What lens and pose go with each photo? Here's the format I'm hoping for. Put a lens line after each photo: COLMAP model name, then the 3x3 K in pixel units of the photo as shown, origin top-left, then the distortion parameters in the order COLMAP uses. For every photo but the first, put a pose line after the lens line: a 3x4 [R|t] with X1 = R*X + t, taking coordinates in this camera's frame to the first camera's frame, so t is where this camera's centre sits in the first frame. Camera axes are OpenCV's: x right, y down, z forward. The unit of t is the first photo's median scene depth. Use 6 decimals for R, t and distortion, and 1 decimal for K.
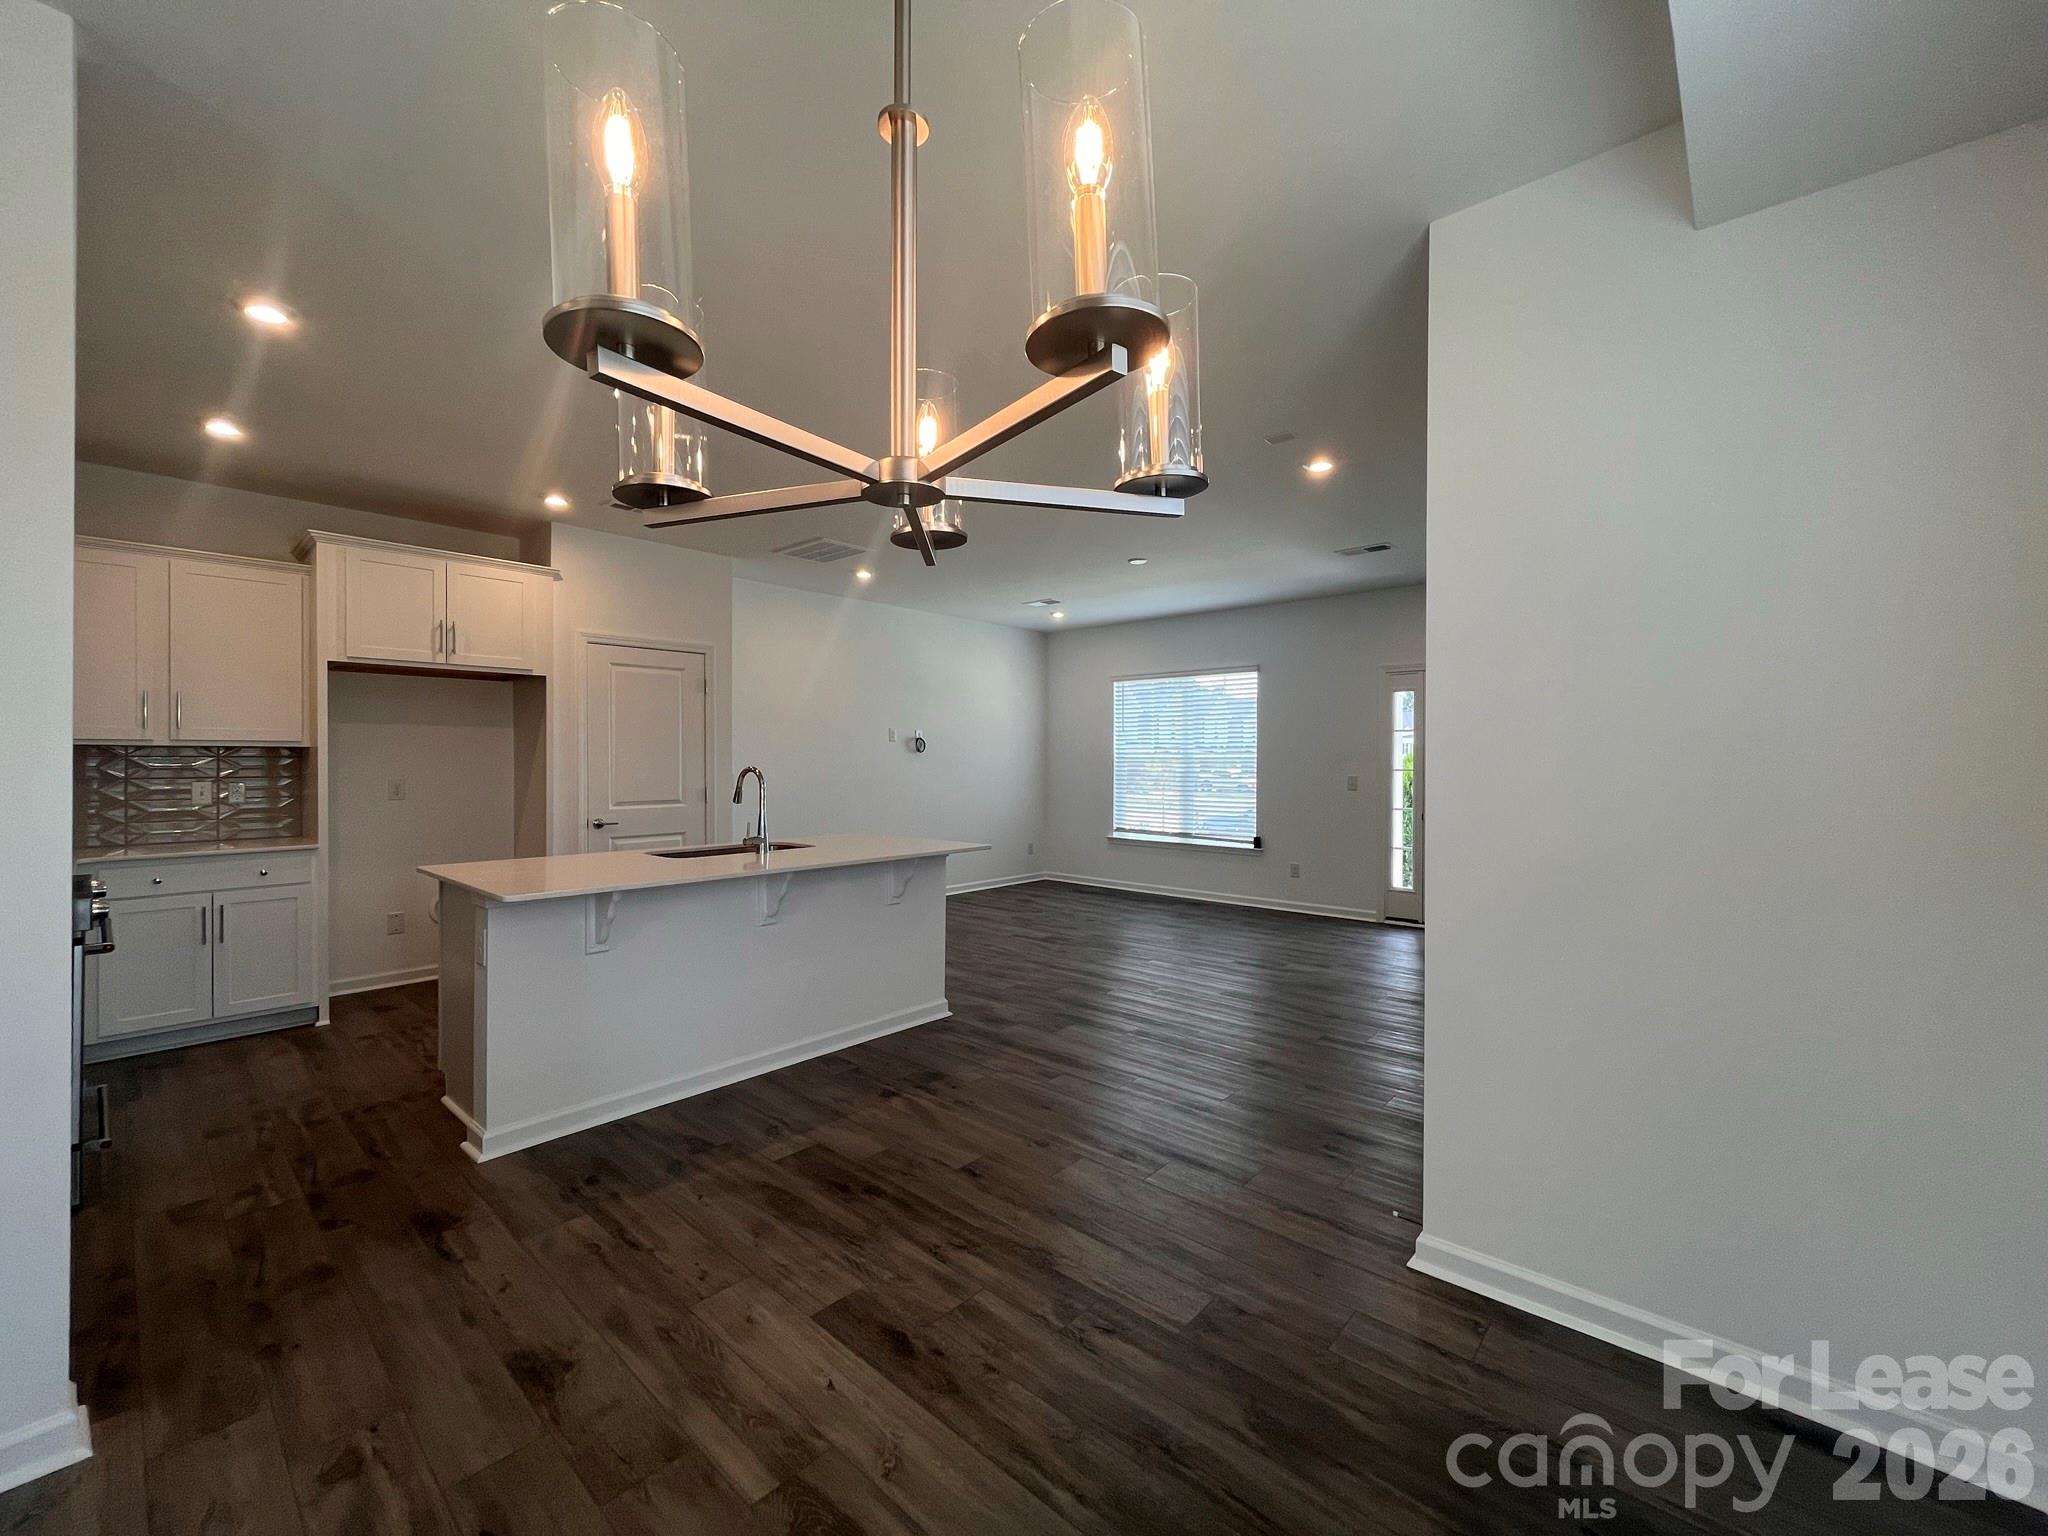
lens RADIAL K [[826.3, 0, 1019.1], [0, 826.3, 761.3], [0, 0, 1]] dist [-0.006742, 0.003184]
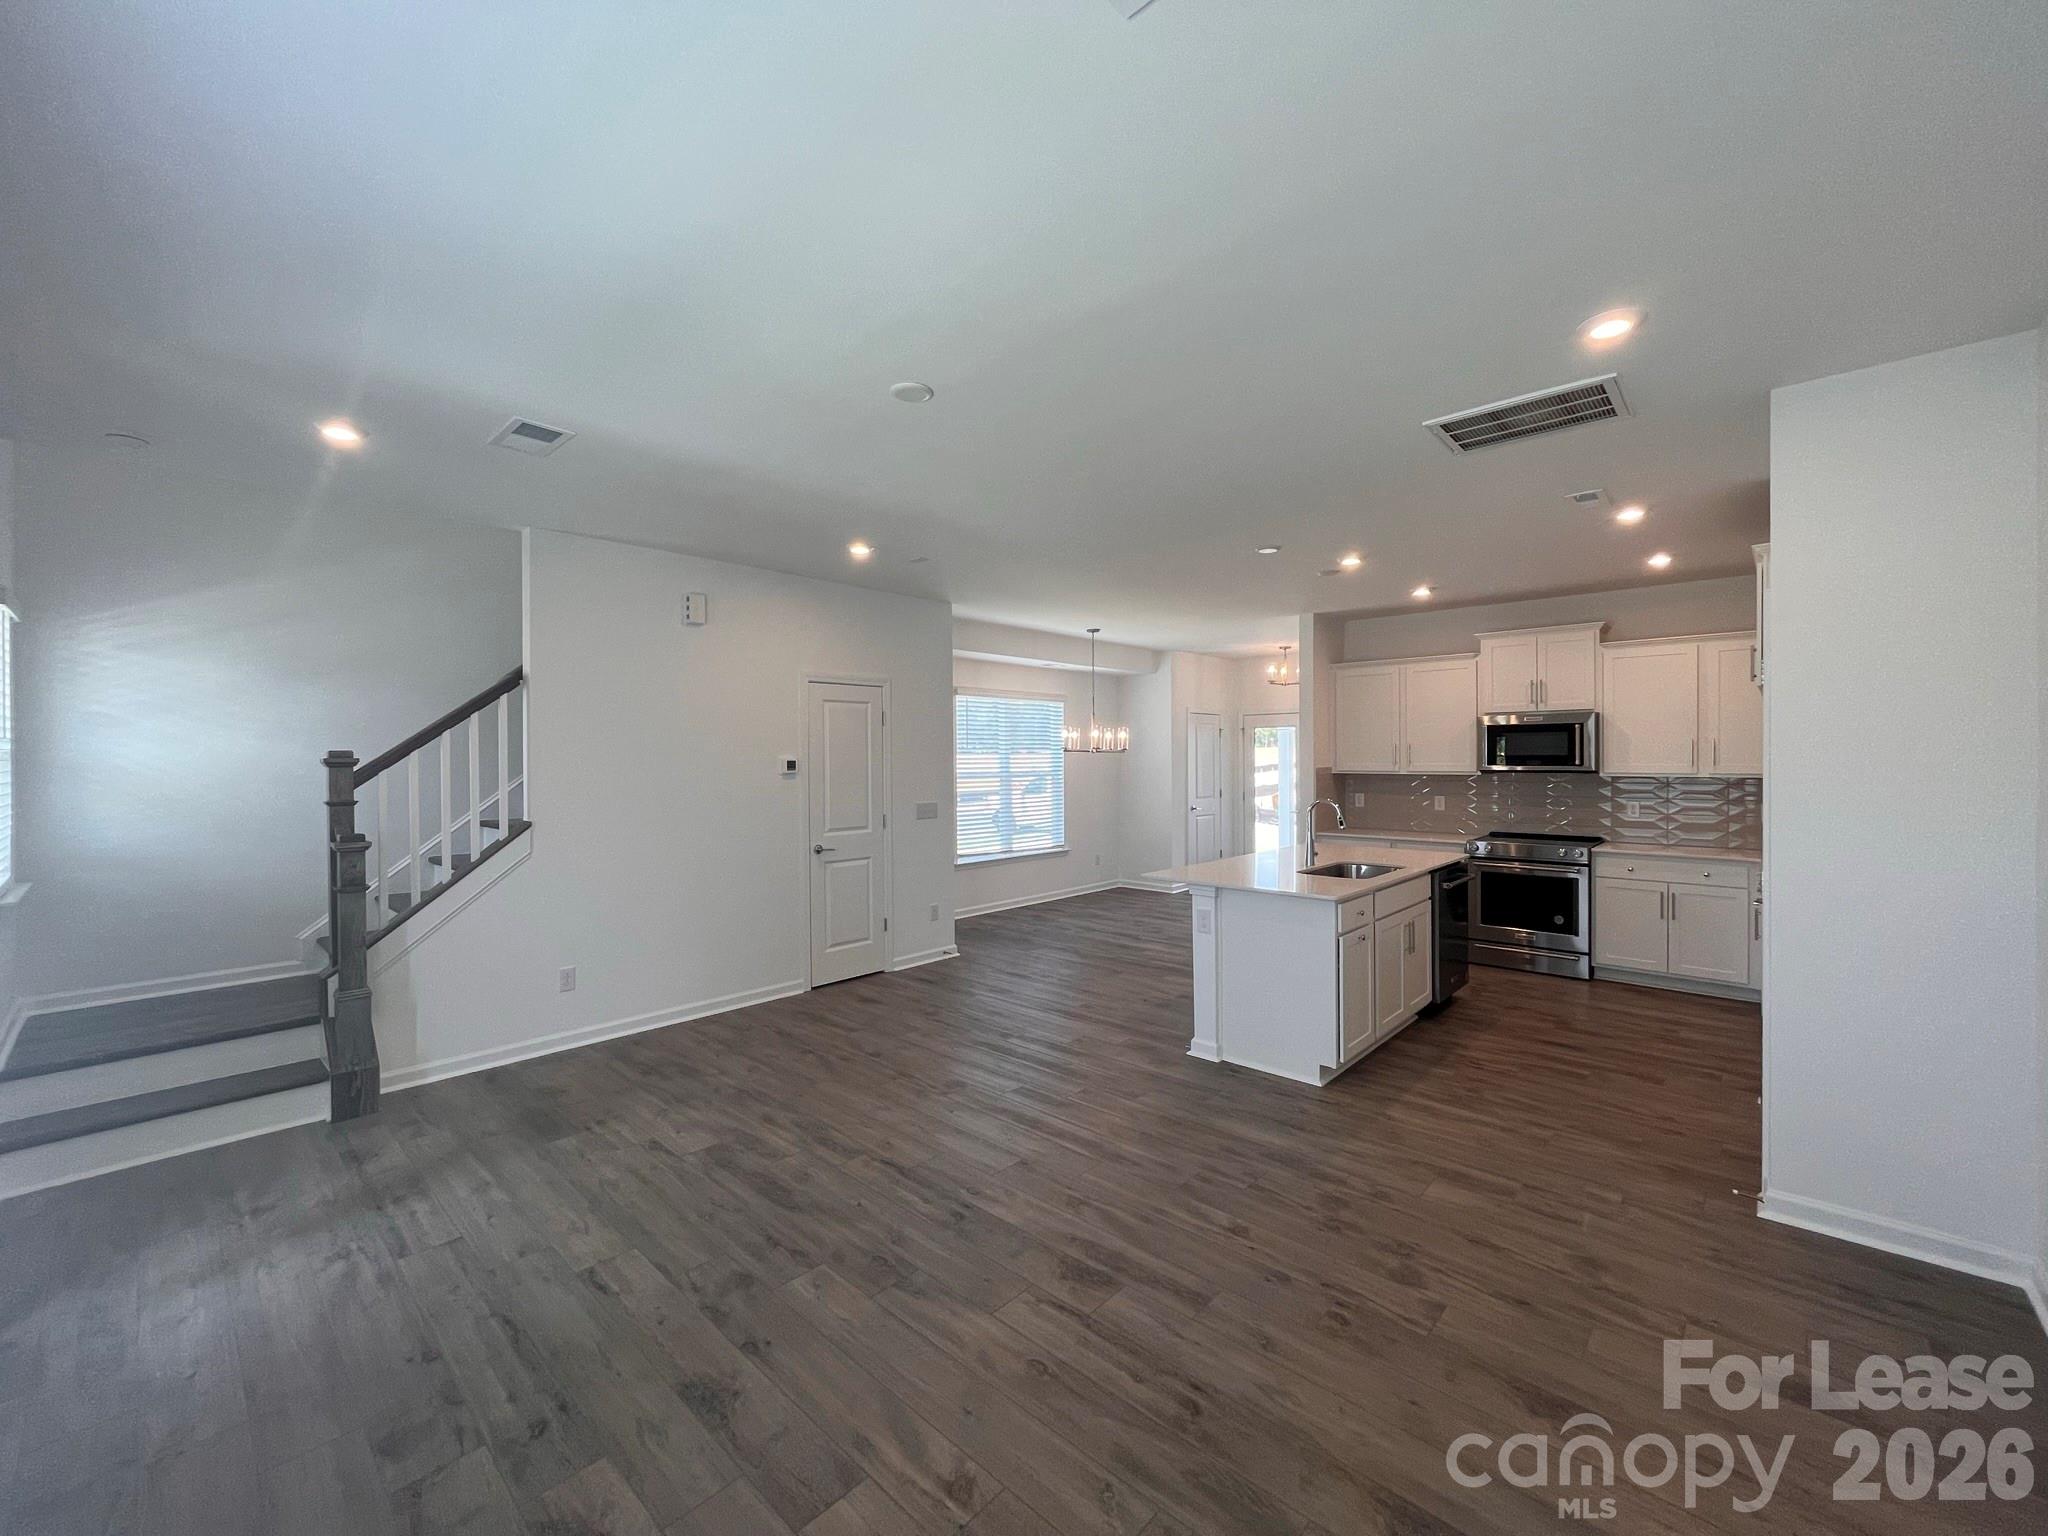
lens RADIAL K [[826.3, 0, 1019.1], [0, 826.3, 761.3], [0, 0, 1]] dist [-0.006742, 0.003184]
pose [[-0.999799, 0.002008, 0.019972, 0.098174], [0.002137, 0.999977, 0.006422, -0.050539], [-0.019959, 0.006463, -0.999780, 1.945407]]
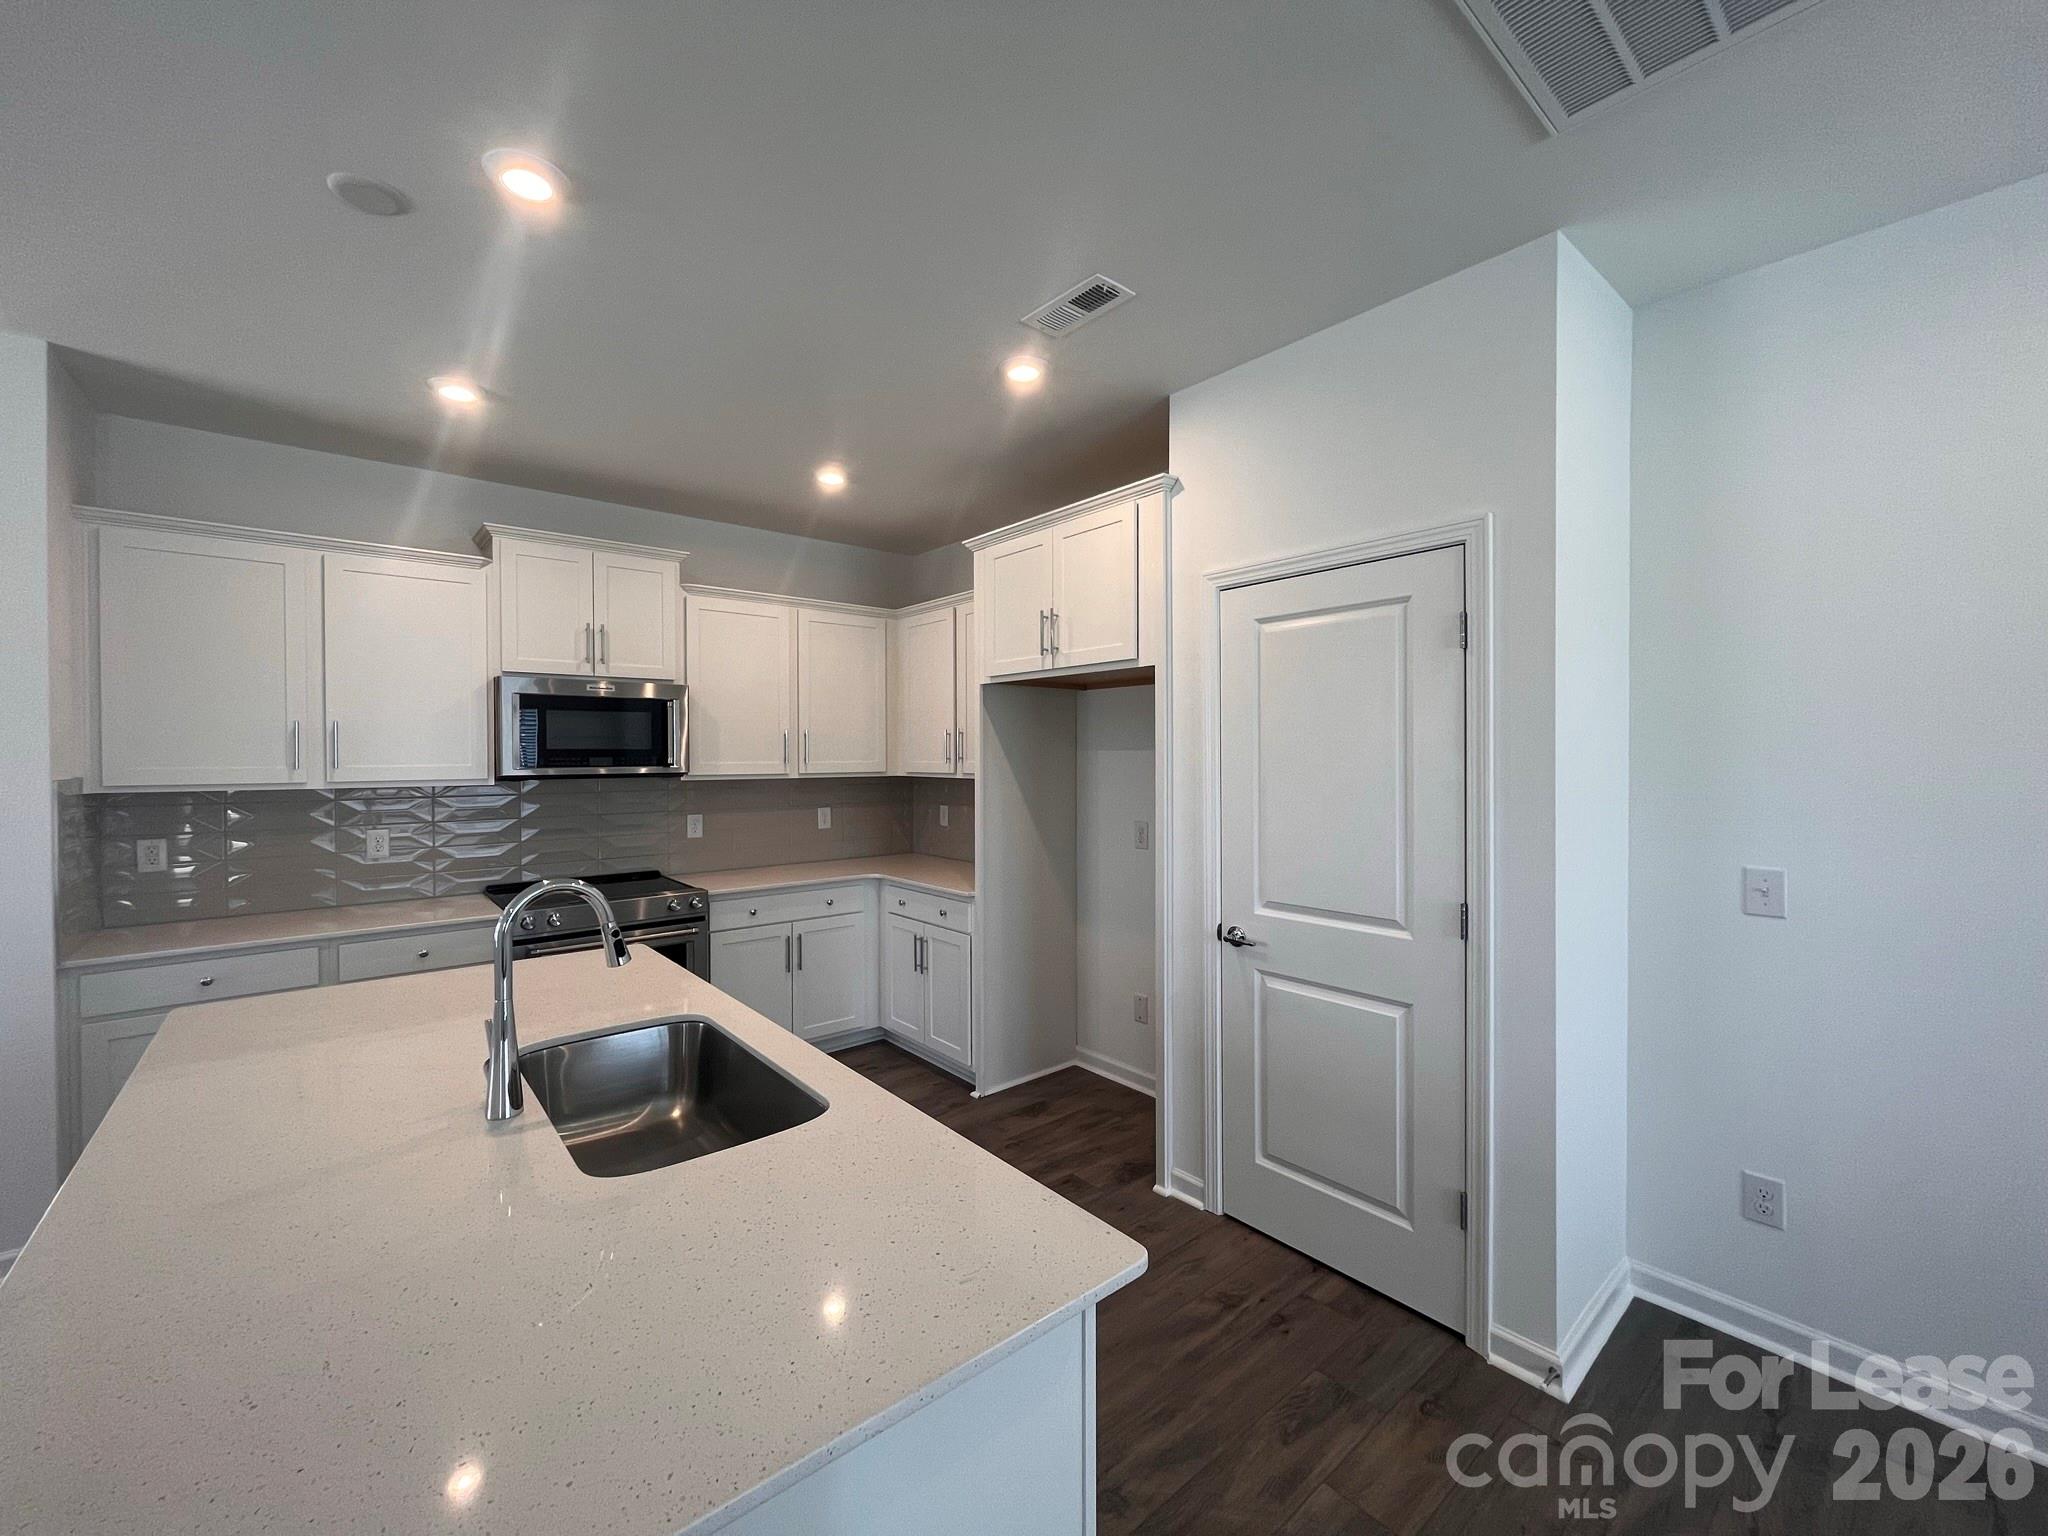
lens RADIAL K [[826.3, 0, 1019.1], [0, 826.3, 761.3], [0, 0, 1]] dist [-0.006742, 0.003184]
pose [[-0.144554, 0.006563, -0.989475, 0.021946], [0.000278, 0.999978, 0.006592, -0.043179], [0.989497, 0.000678, -0.144553, 1.092071]]
